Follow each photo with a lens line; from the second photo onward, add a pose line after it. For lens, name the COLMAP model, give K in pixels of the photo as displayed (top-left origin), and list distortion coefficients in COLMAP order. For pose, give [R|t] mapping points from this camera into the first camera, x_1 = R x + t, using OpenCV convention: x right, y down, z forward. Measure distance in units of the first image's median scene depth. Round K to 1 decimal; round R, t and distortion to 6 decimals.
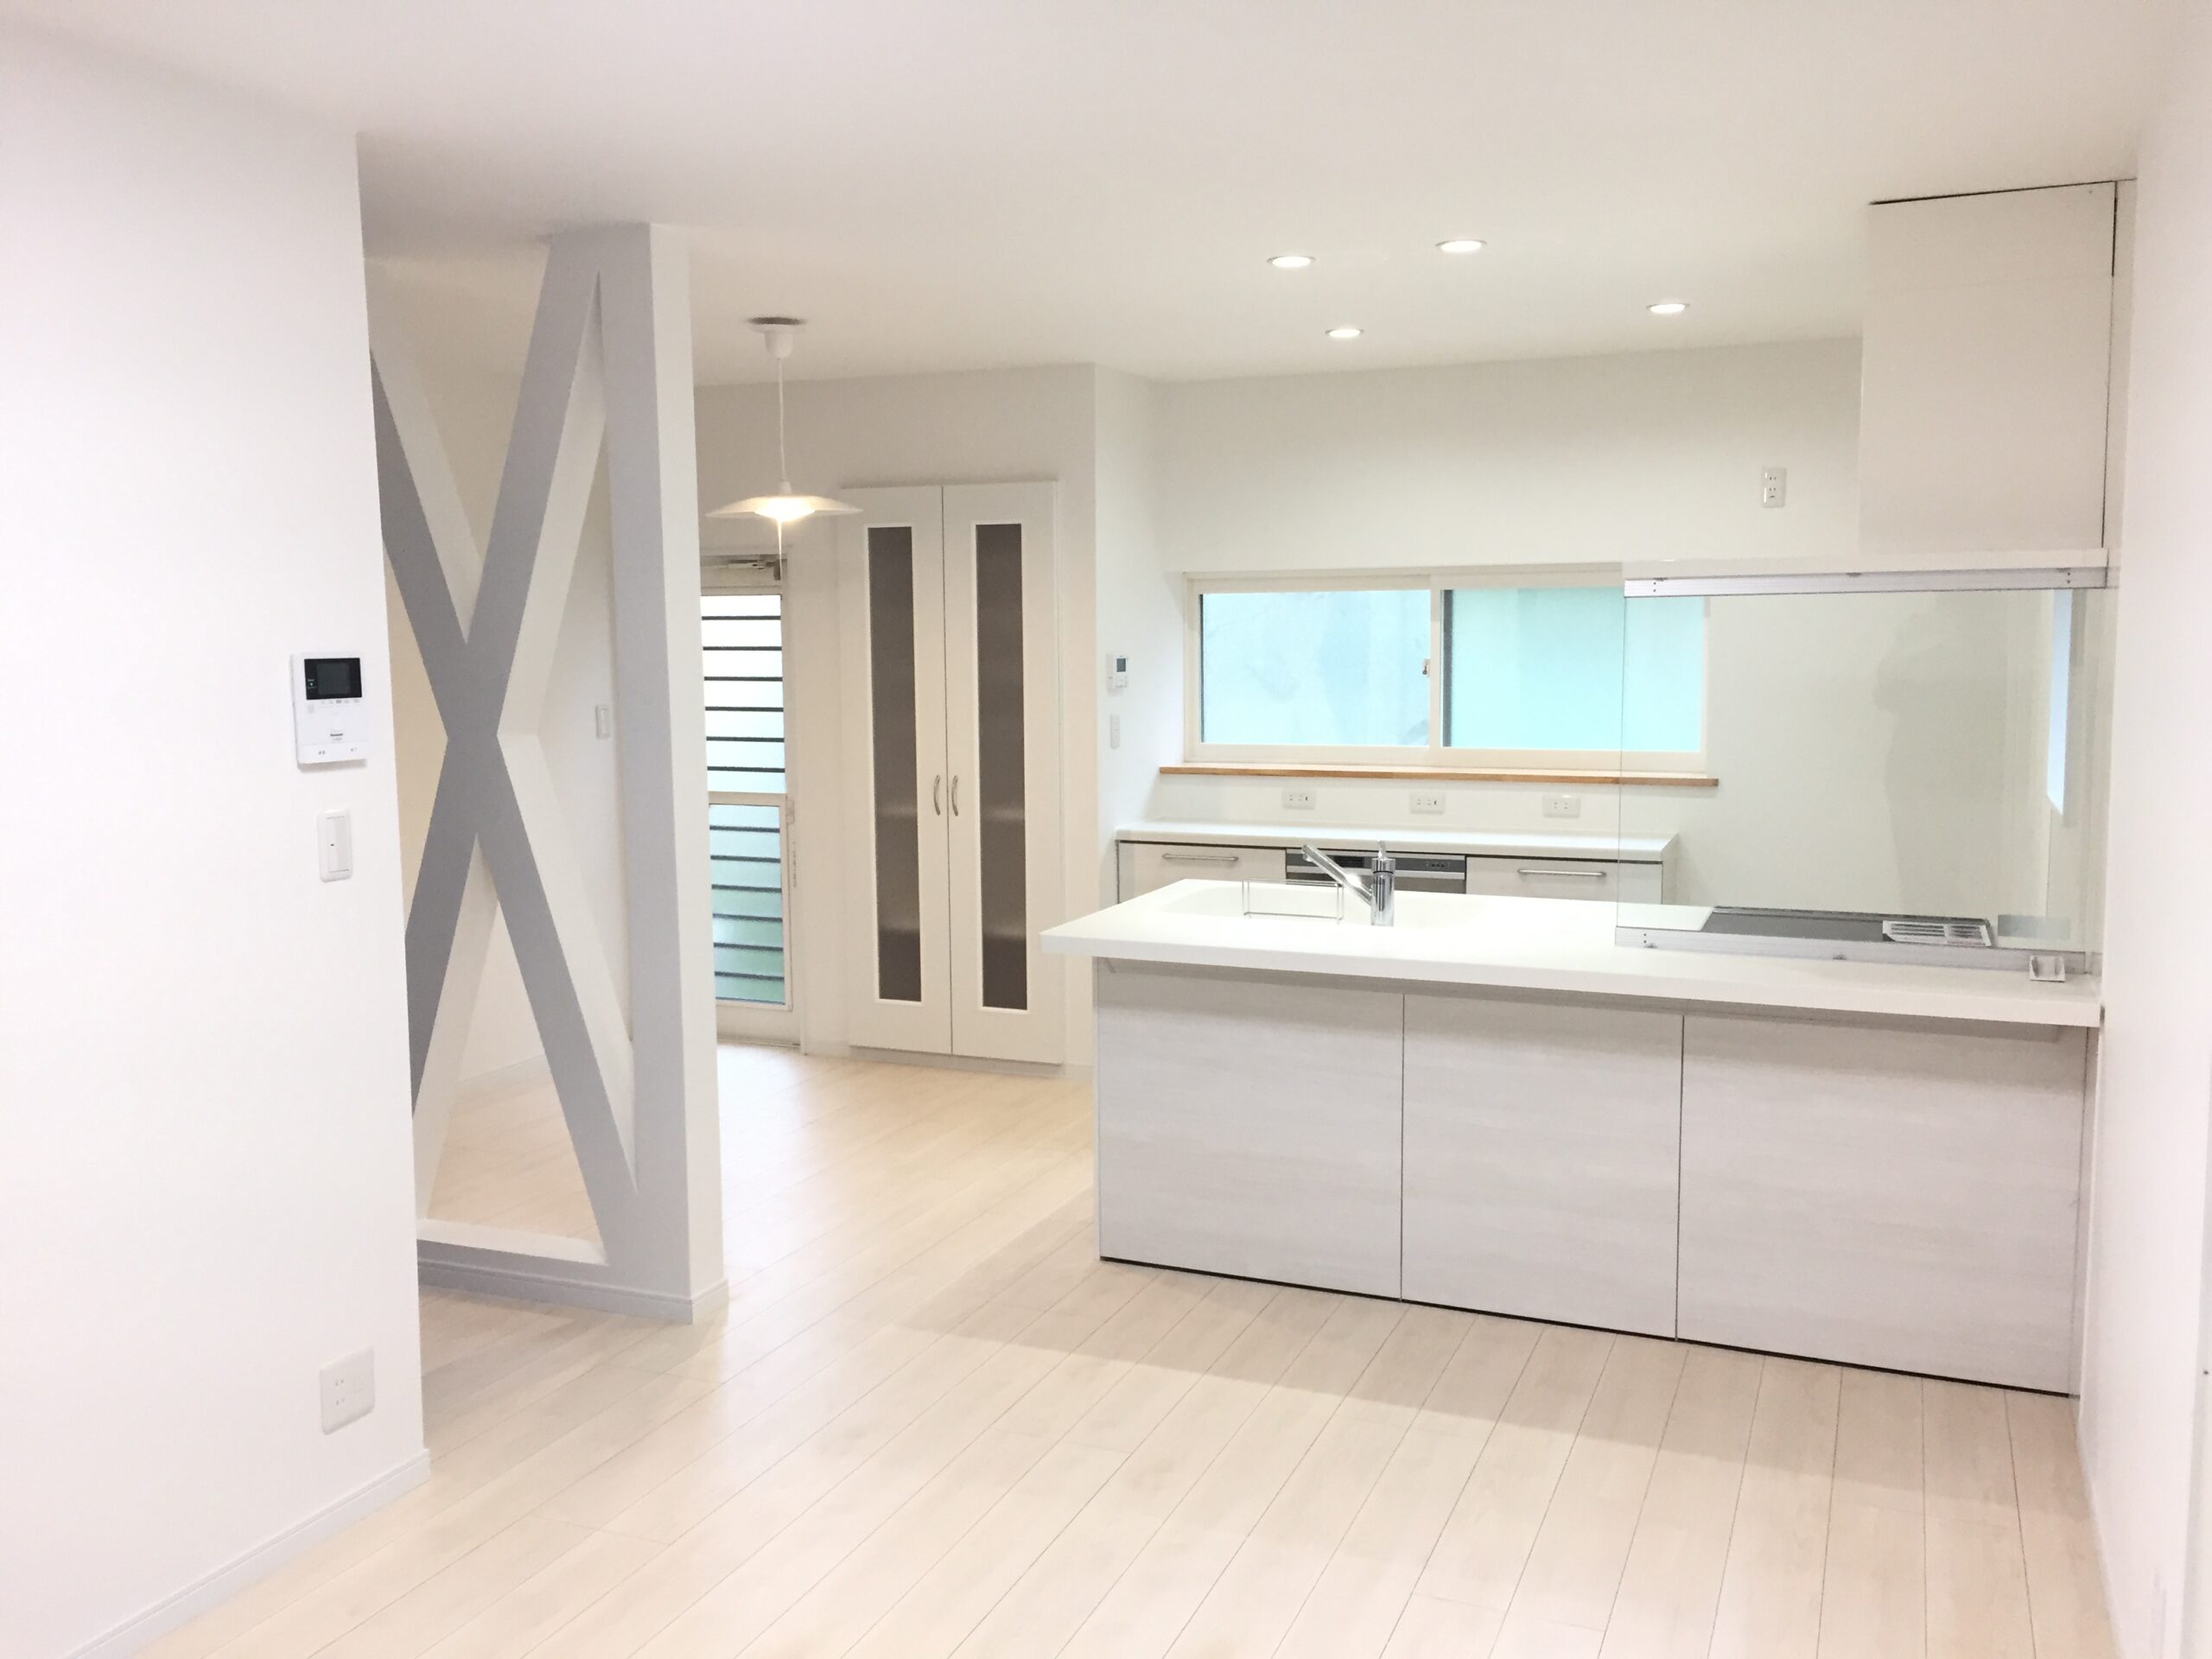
lens RADIAL K [[1870.4, 0, 1090.9], [0, 1870.4, 823.8], [0, 0, 1]] dist [0.054388, -0.061032]
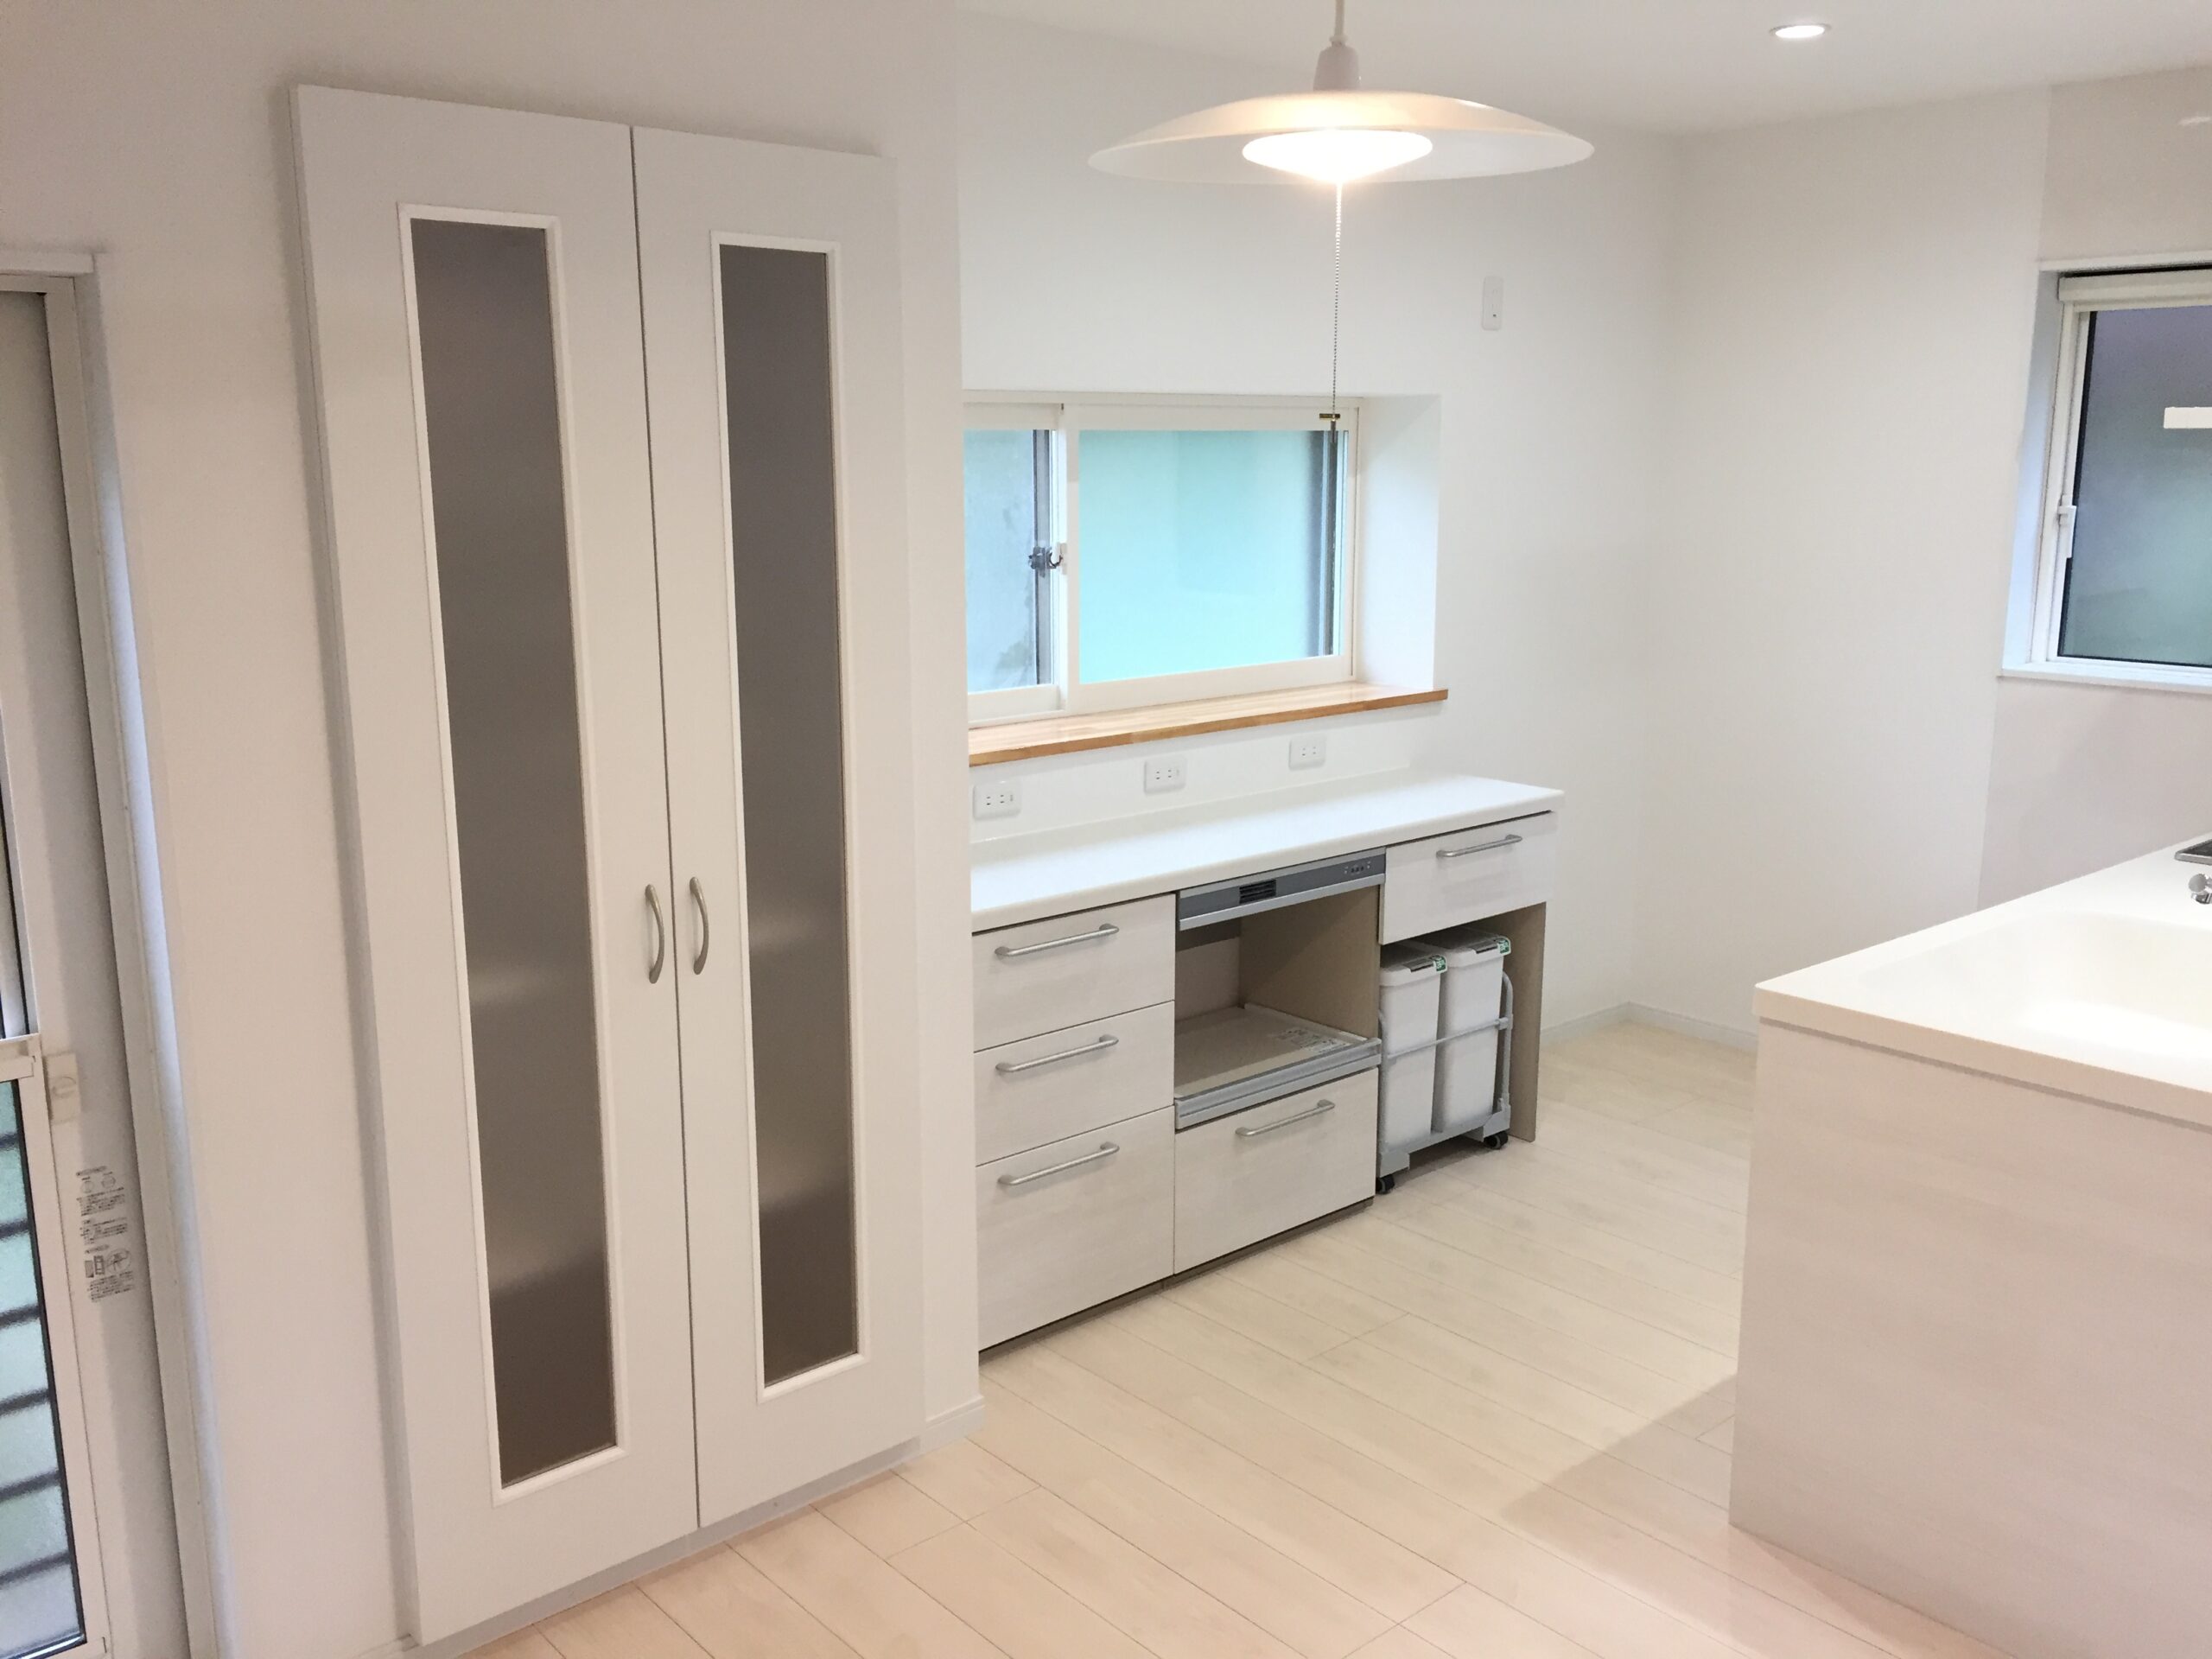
lens RADIAL K [[1870.4, 0, 1090.9], [0, 1870.4, 823.8], [0, 0, 1]] dist [0.054388, -0.061032]
pose [[0.435642, -0.166523, 0.884582, -0.392689], [0.098457, 0.985657, 0.137063, -0.084103], [-0.894719, 0.027383, 0.445789, 0.742246]]
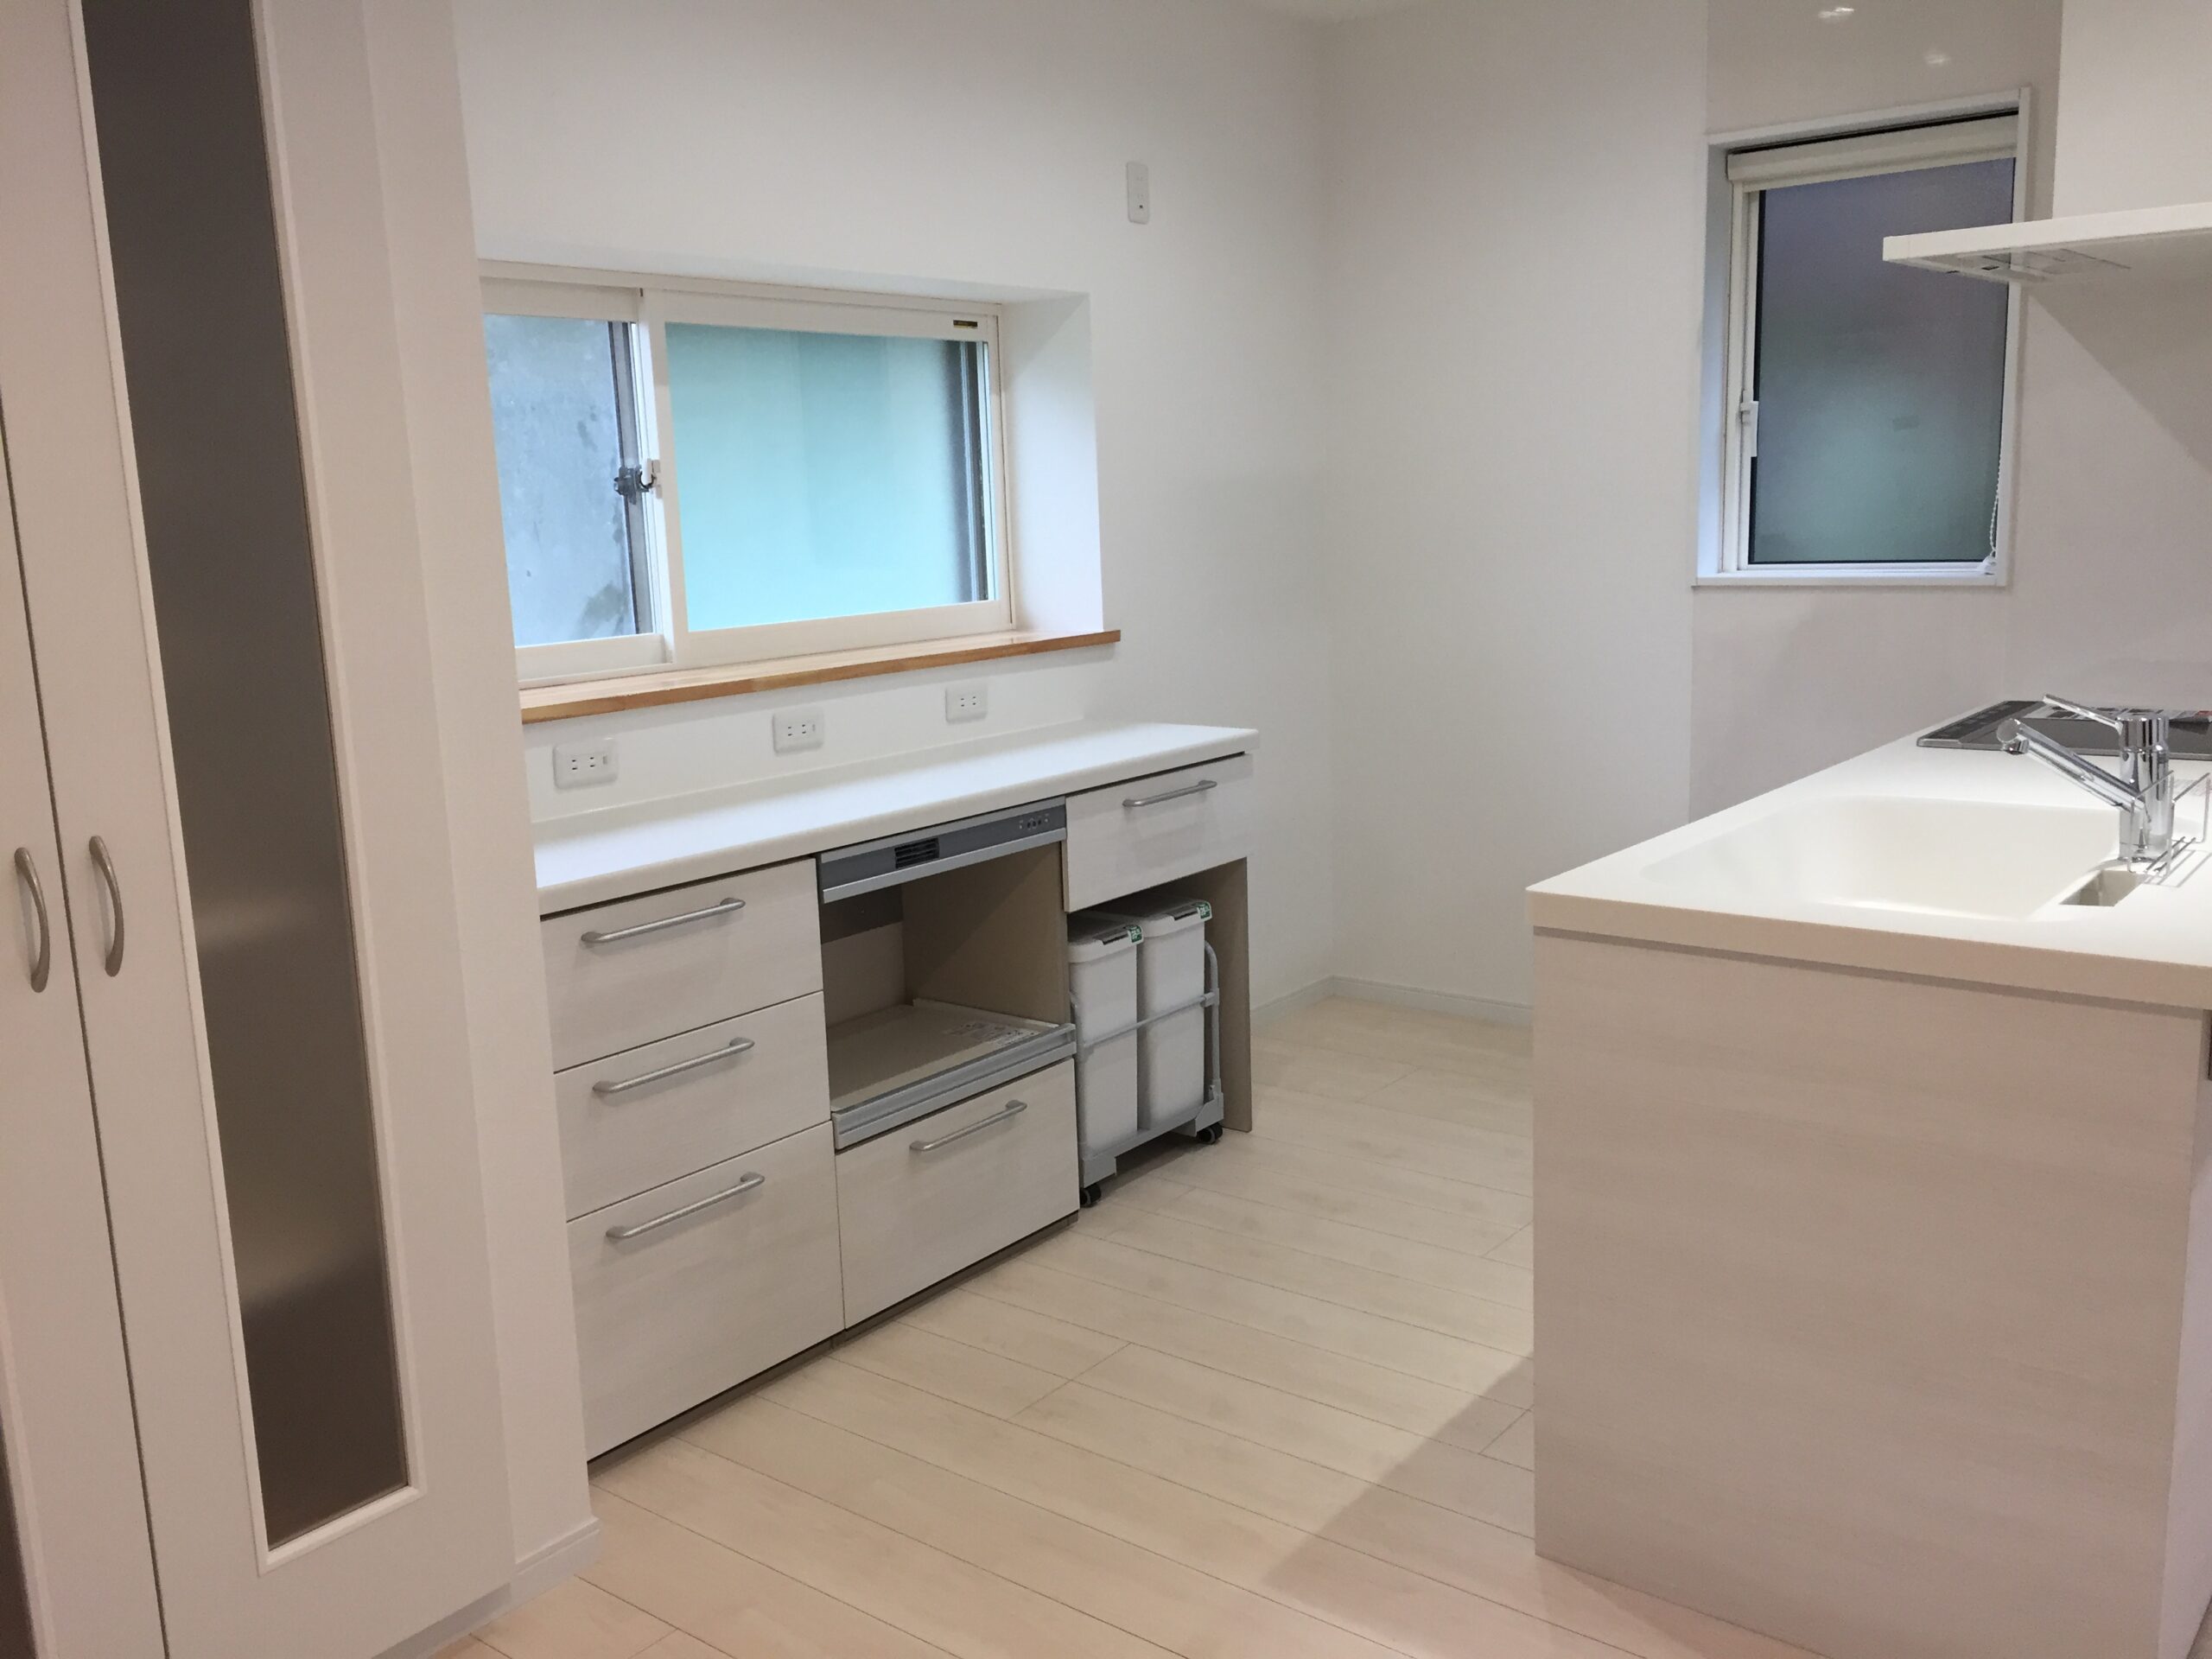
lens RADIAL K [[1870.4, 0, 1090.9], [0, 1870.4, 823.8], [0, 0, 1]] dist [0.054388, -0.061032]
pose [[0.261528, -0.166330, 0.950756, -0.304405], [0.141354, 0.981019, 0.132742, -0.043881], [-0.954789, 0.099677, 0.280076, 0.777282]]
